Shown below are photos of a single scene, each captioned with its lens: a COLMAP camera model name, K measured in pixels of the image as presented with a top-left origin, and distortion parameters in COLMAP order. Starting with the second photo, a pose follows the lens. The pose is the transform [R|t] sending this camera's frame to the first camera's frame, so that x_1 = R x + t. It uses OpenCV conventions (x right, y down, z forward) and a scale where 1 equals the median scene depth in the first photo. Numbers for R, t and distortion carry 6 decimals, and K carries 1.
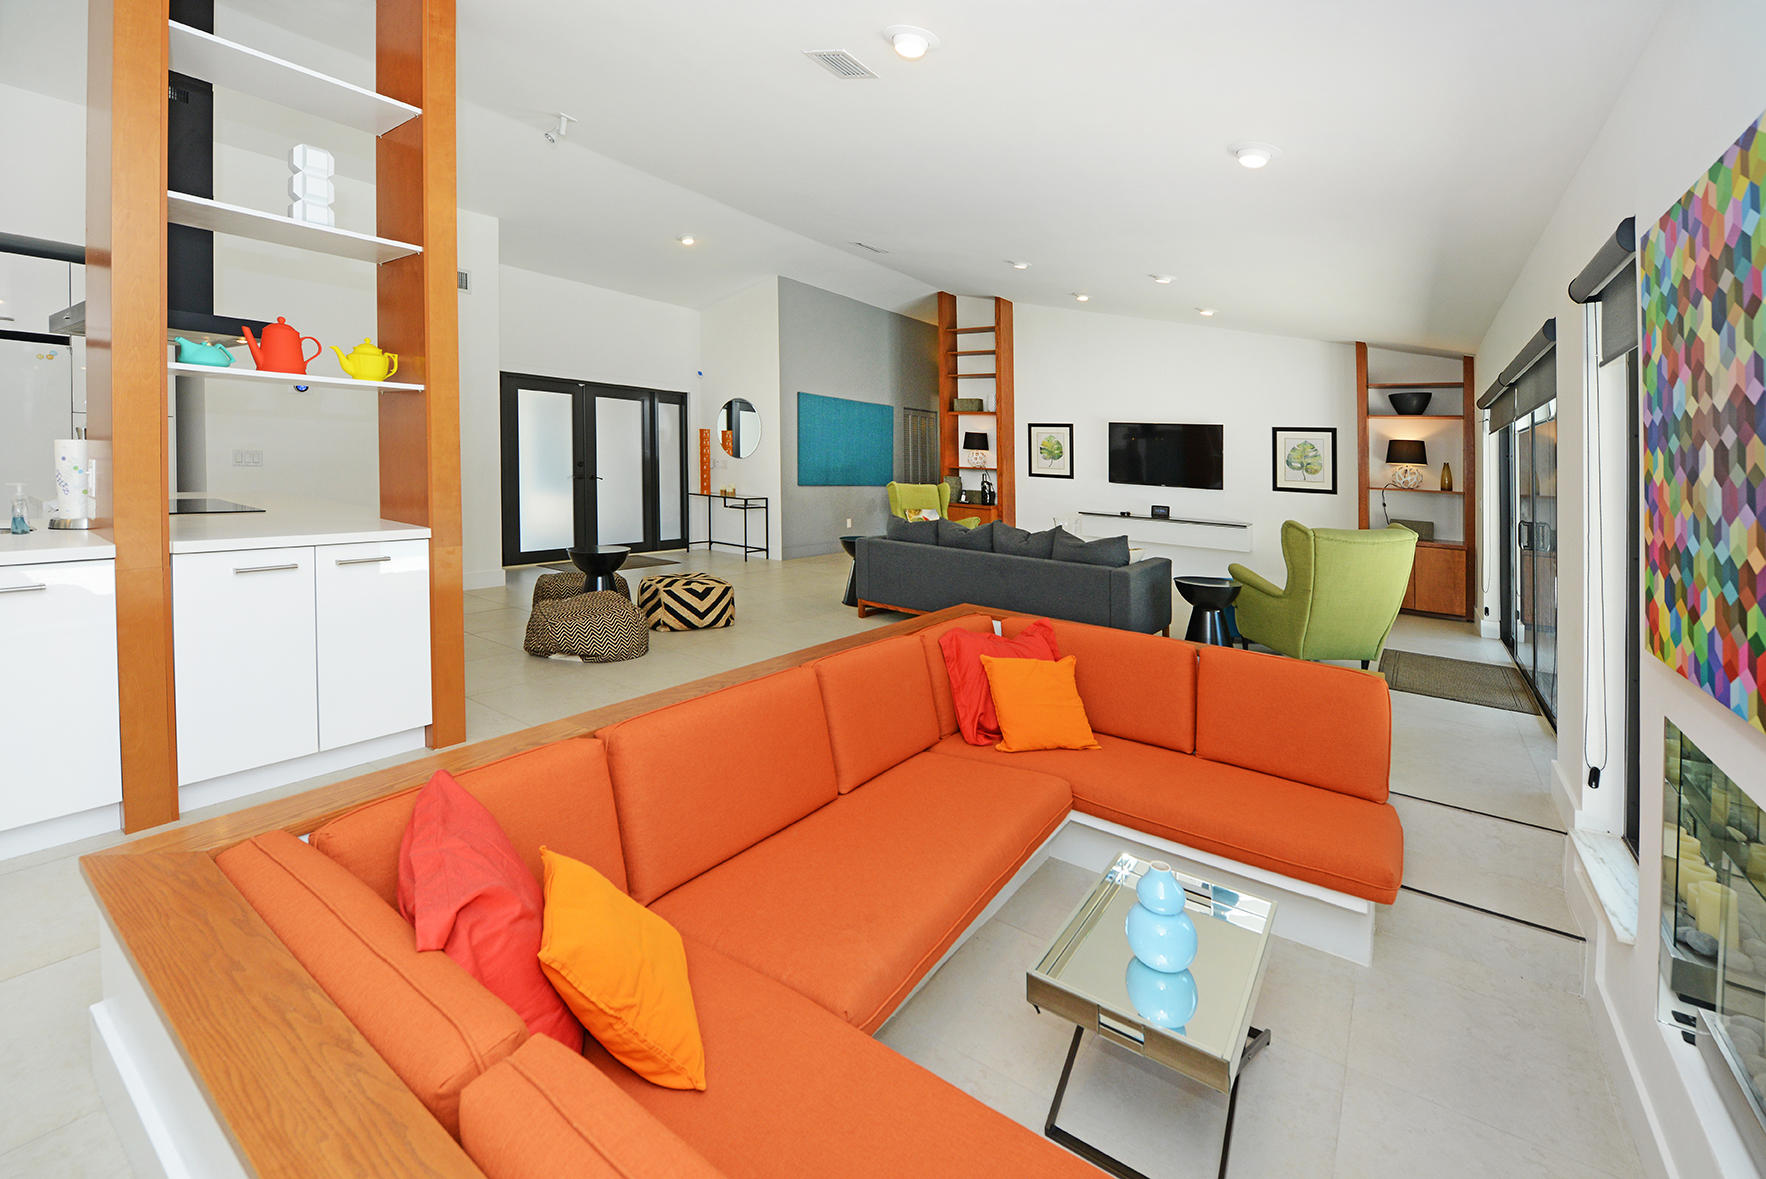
lens RADIAL K [[735.6, 0, 901.9], [0, 735.6, 441.0], [0, 0, 1]] dist [-0.015194, -0.002173]
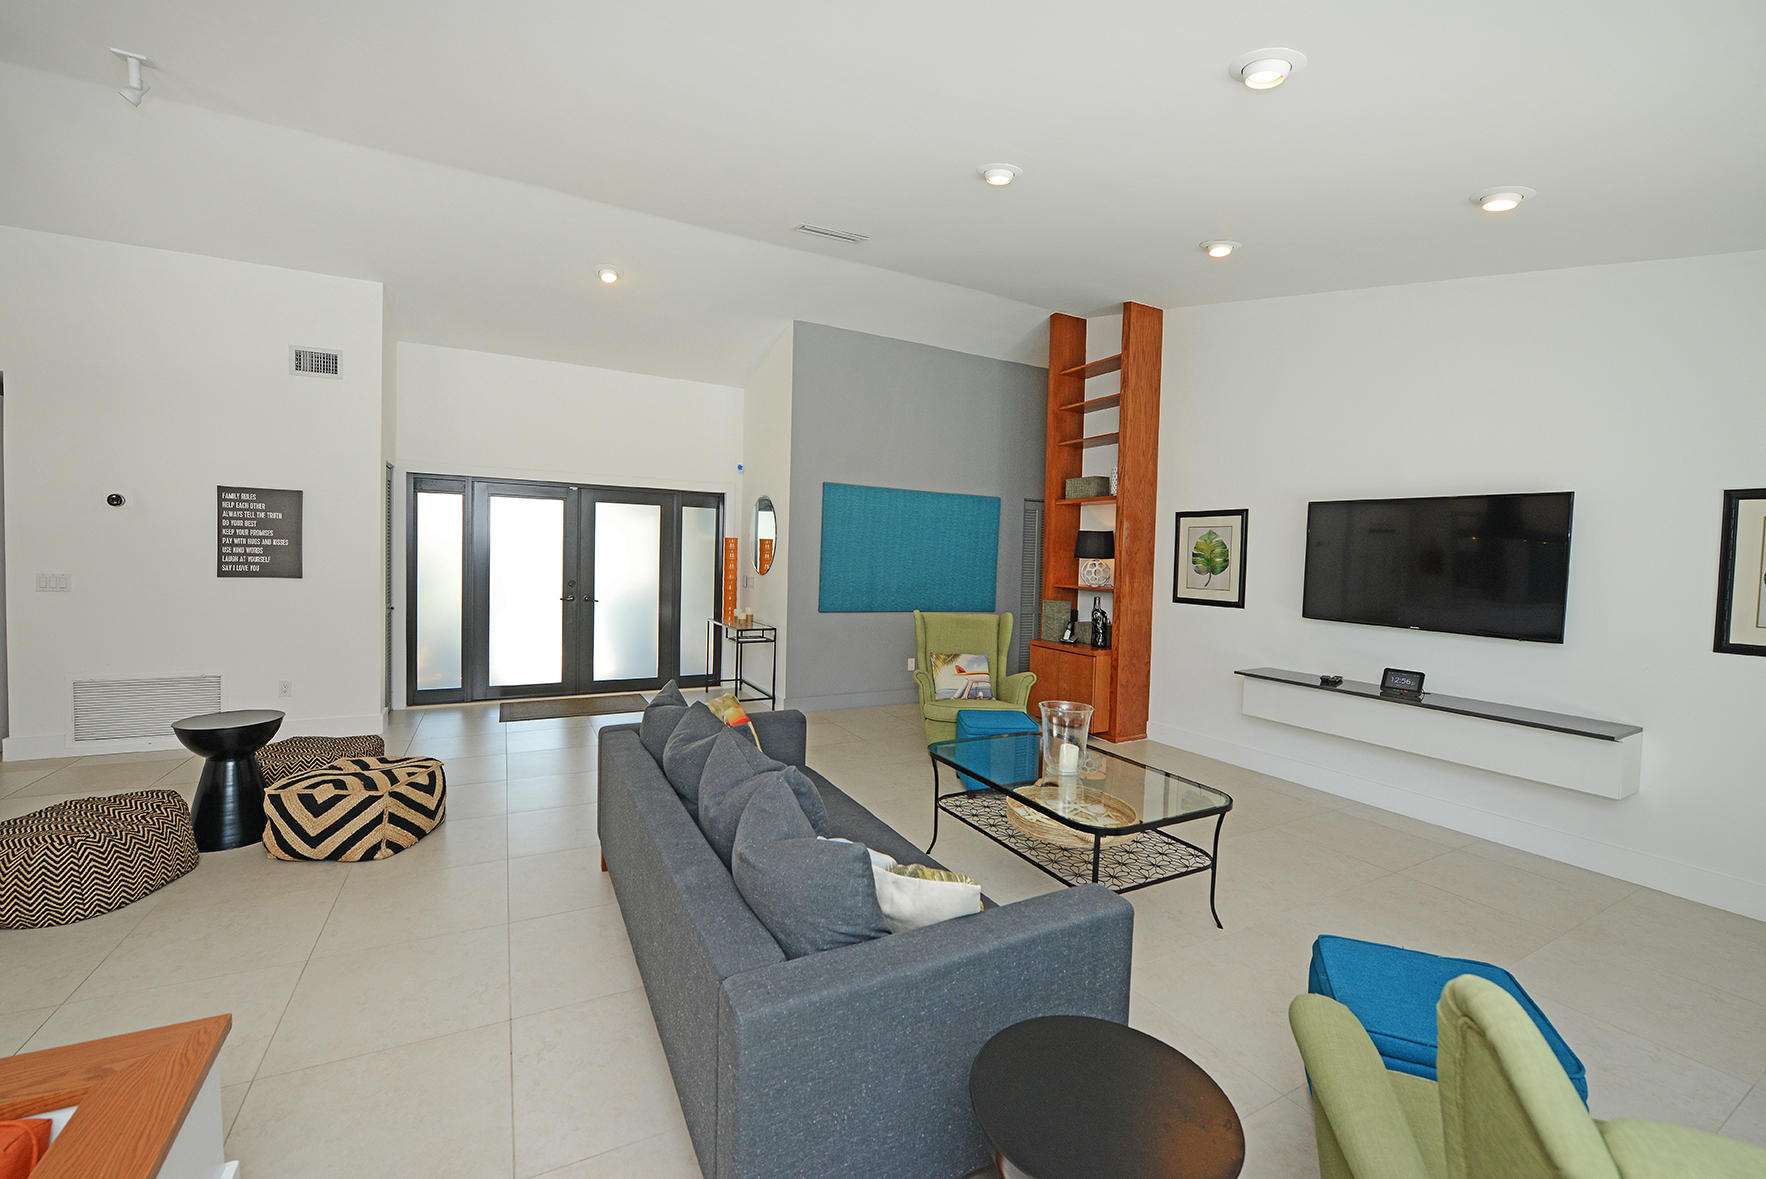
lens RADIAL K [[735.6, 0, 897.0], [0, 735.6, 586.9], [0, 0, 1]] dist [-0.015194, -0.002173]
pose [[0.895782, 0.002508, -0.444486, 0.250111], [0.018944, 0.998860, 0.043814, 0.005700], [0.444089, -0.047668, 0.894714, 0.400663]]
